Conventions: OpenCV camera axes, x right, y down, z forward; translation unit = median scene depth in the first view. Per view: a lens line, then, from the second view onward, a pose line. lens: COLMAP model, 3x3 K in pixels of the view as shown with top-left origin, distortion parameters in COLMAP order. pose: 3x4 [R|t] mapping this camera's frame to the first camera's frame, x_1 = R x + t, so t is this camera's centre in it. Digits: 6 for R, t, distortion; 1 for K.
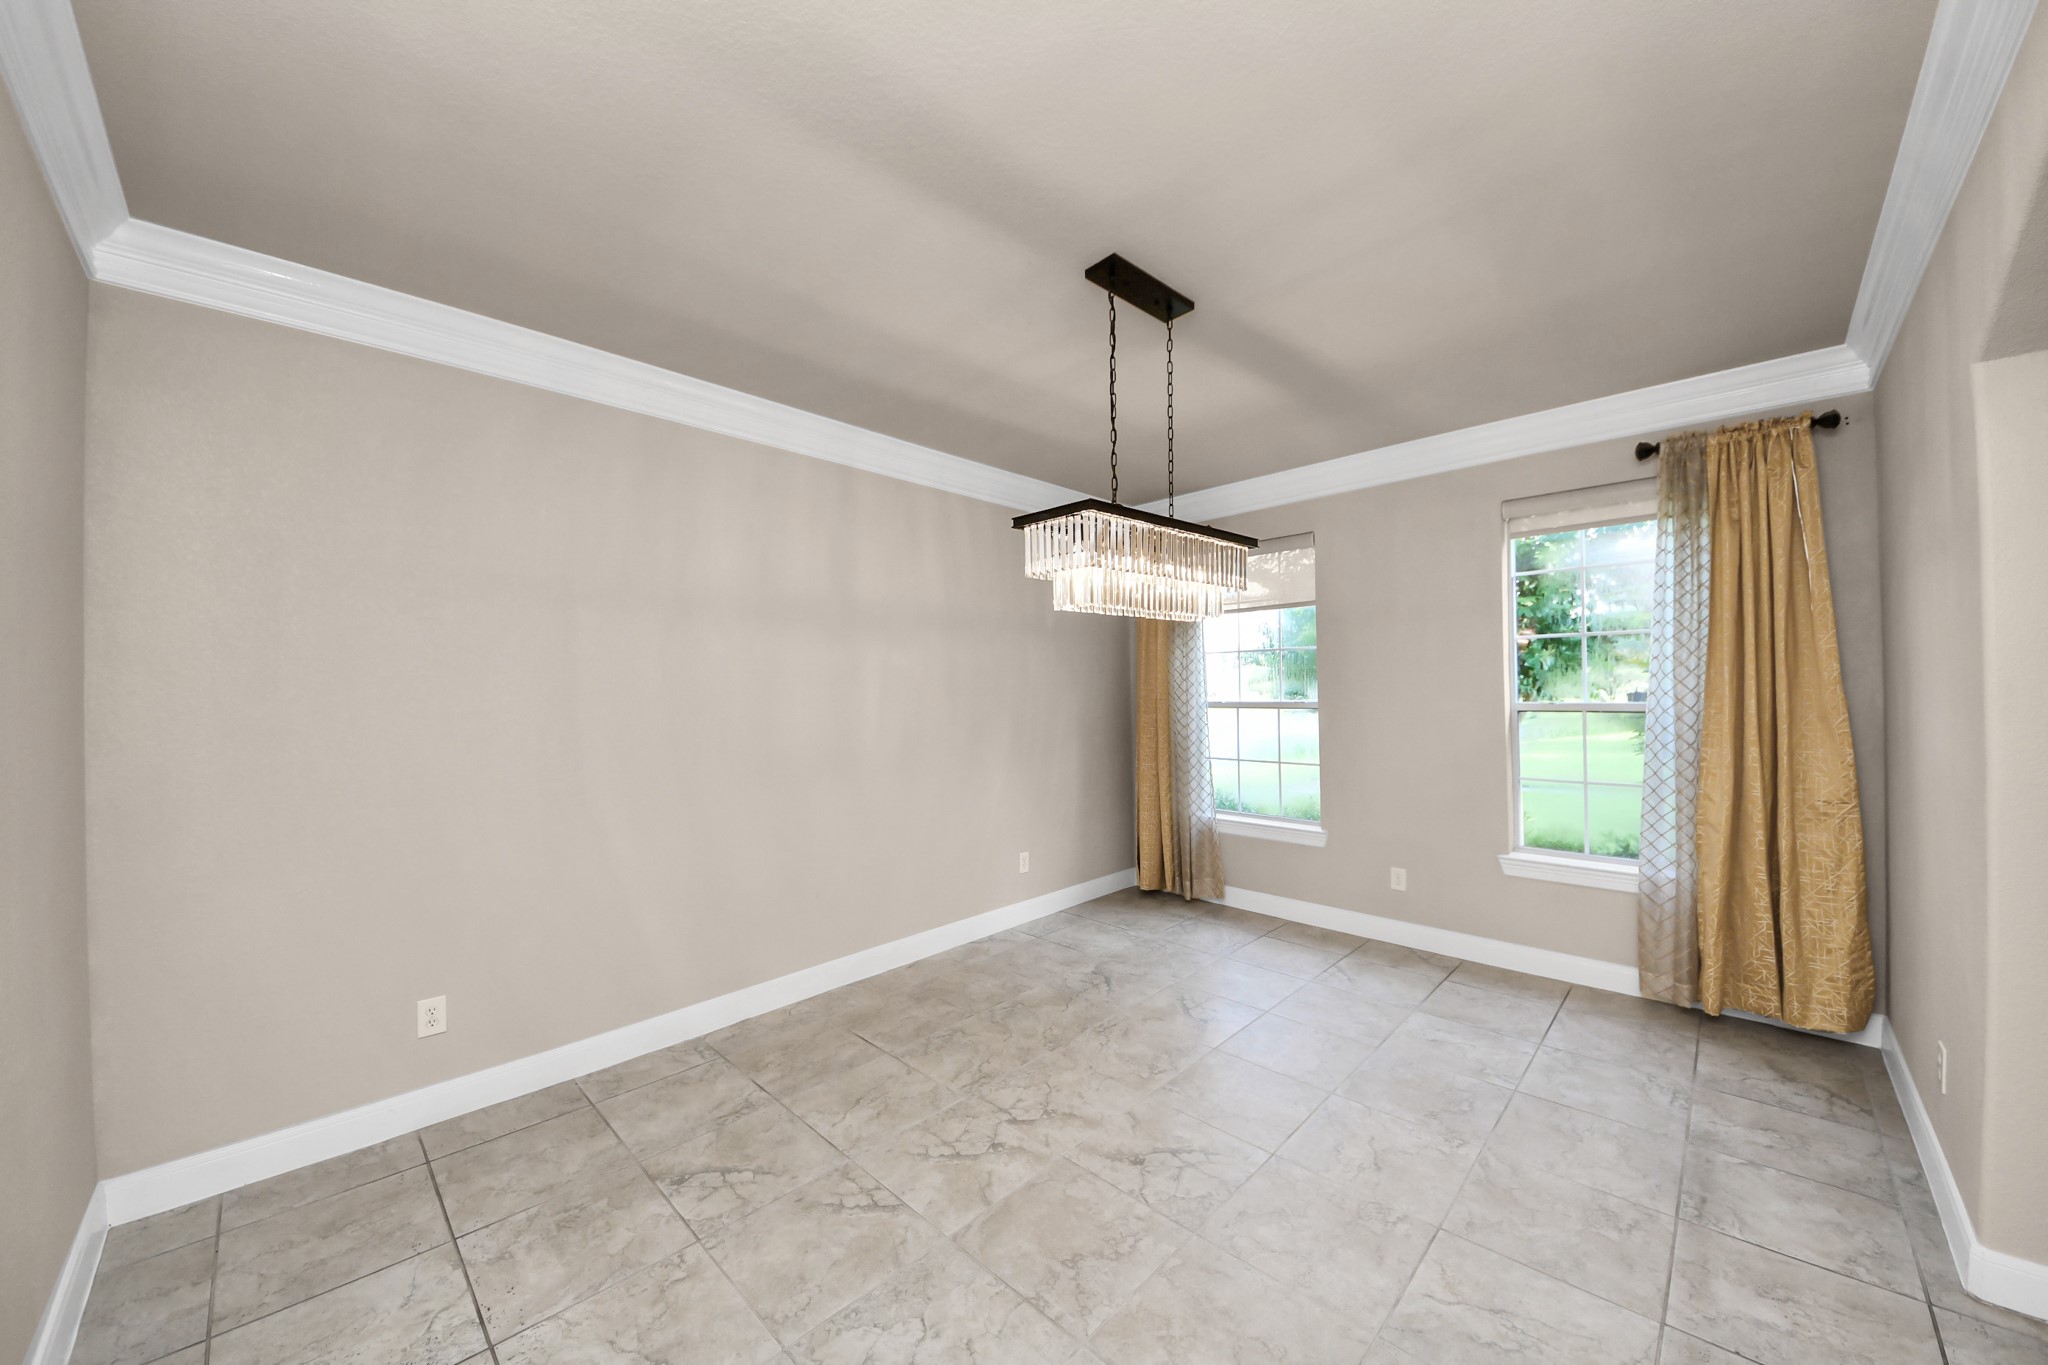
lens RADIAL K [[727.1, 0, 1015.2], [0, 727.1, 687.1], [0, 0, 1]] dist [0.046564, -0.028685]
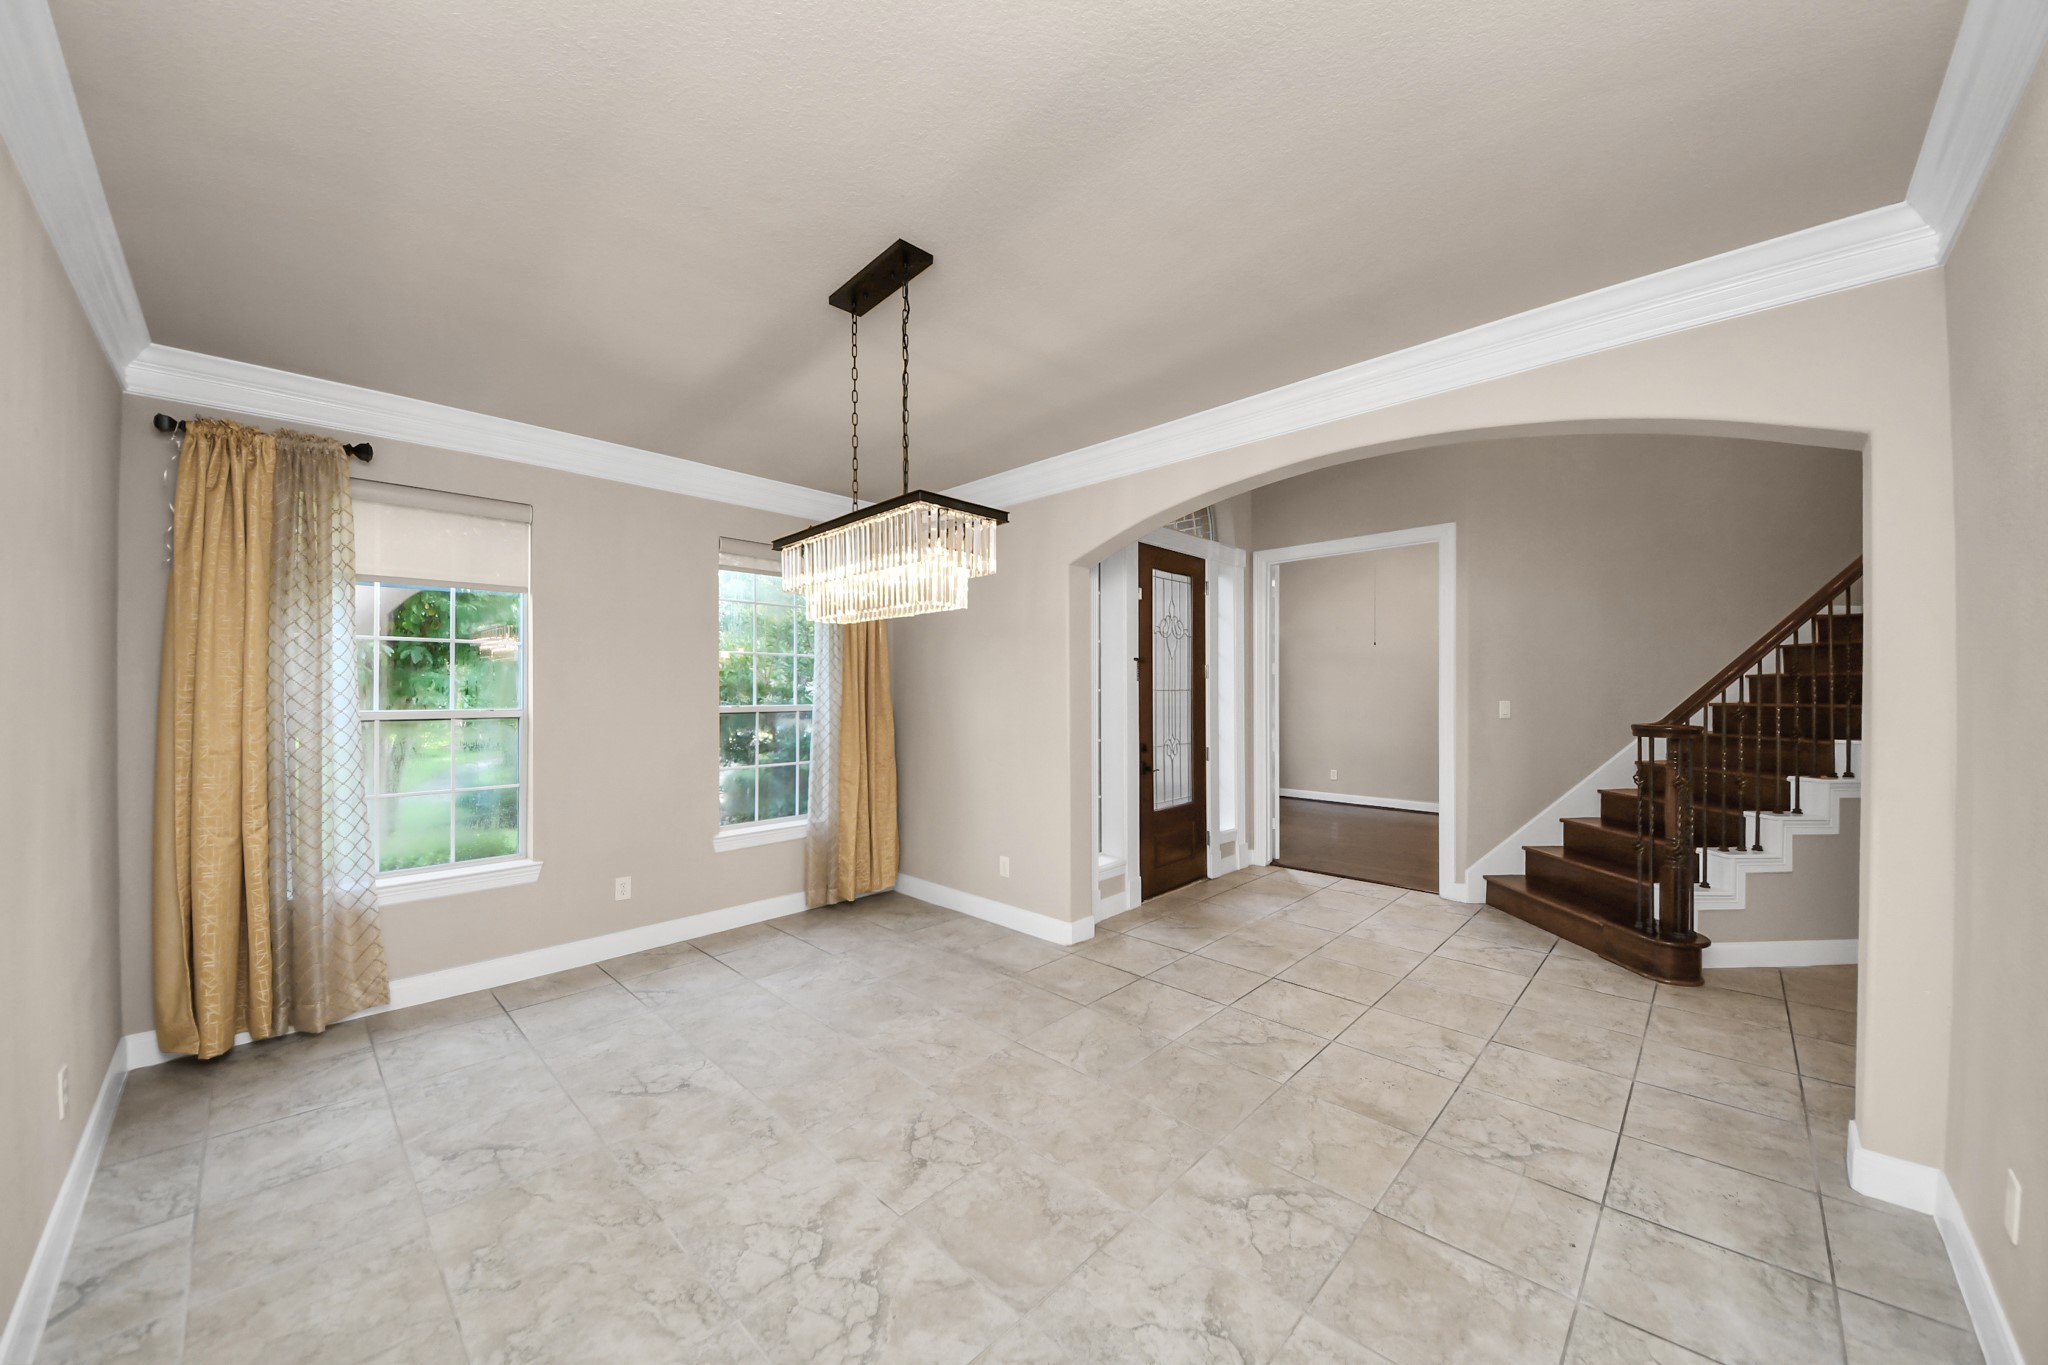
lens RADIAL K [[727.1, 0, 1015.2], [0, 727.1, 687.1], [0, 0, 1]] dist [0.046564, -0.028685]
pose [[-0.001578, 0.015535, 0.999878, -0.723668], [-0.002055, 0.999877, -0.015539, 0.010874], [-0.999997, -0.002079, -0.001546, 0.749853]]
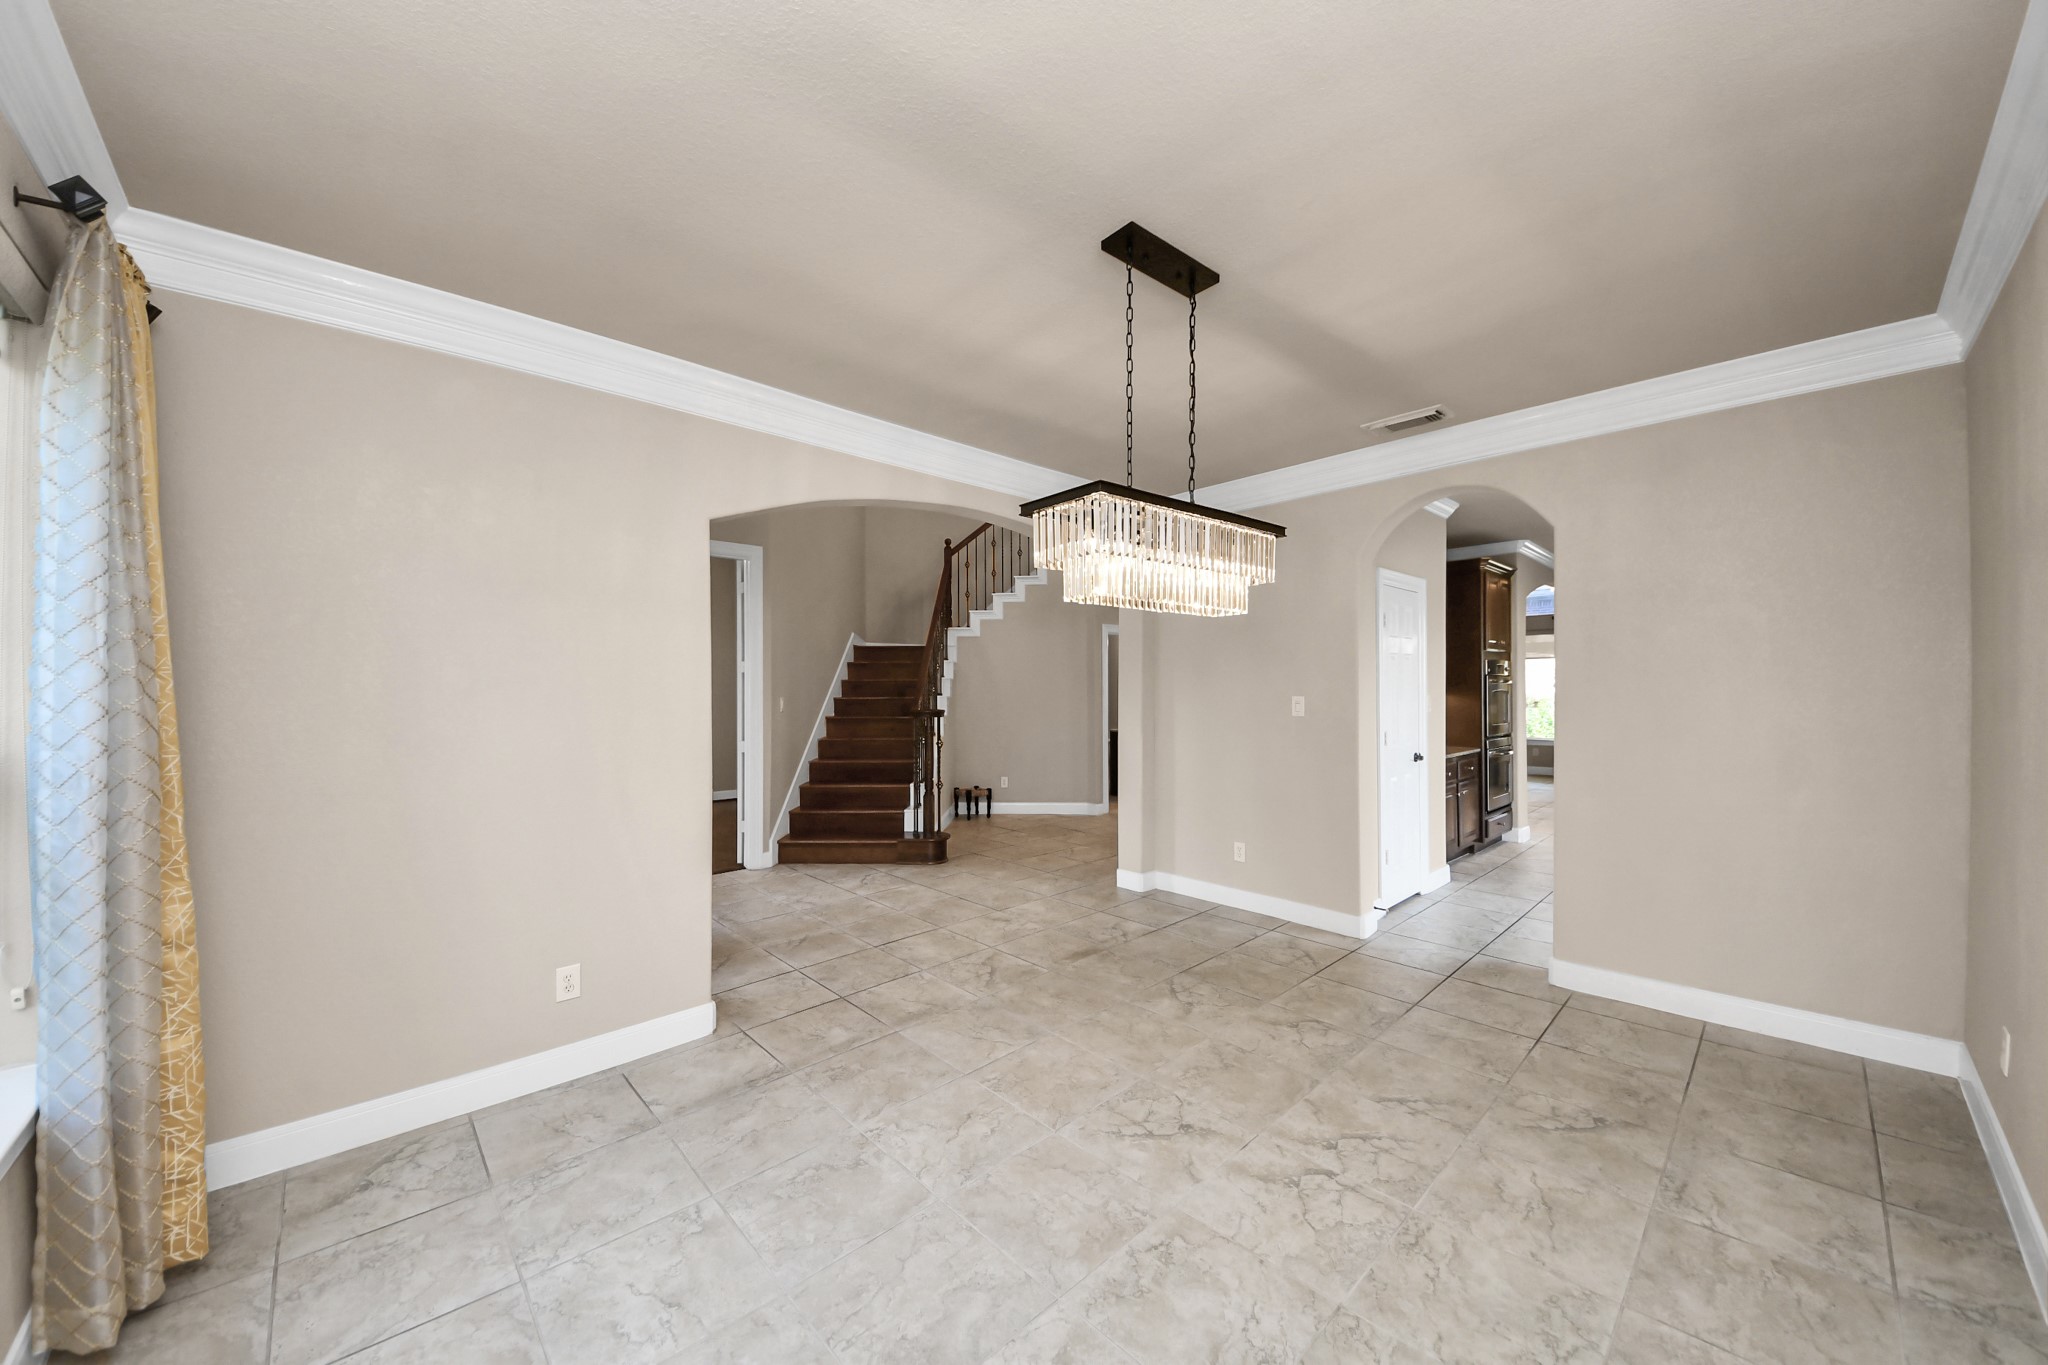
lens RADIAL K [[727.1, 0, 1015.2], [0, 727.1, 687.1], [0, 0, 1]] dist [0.046564, -0.028685]
pose [[-0.998933, 0.016229, 0.043228, 0.304727], [0.016033, 0.999860, -0.004869, 0.004183], [-0.043301, -0.004170, -0.999053, 1.783945]]
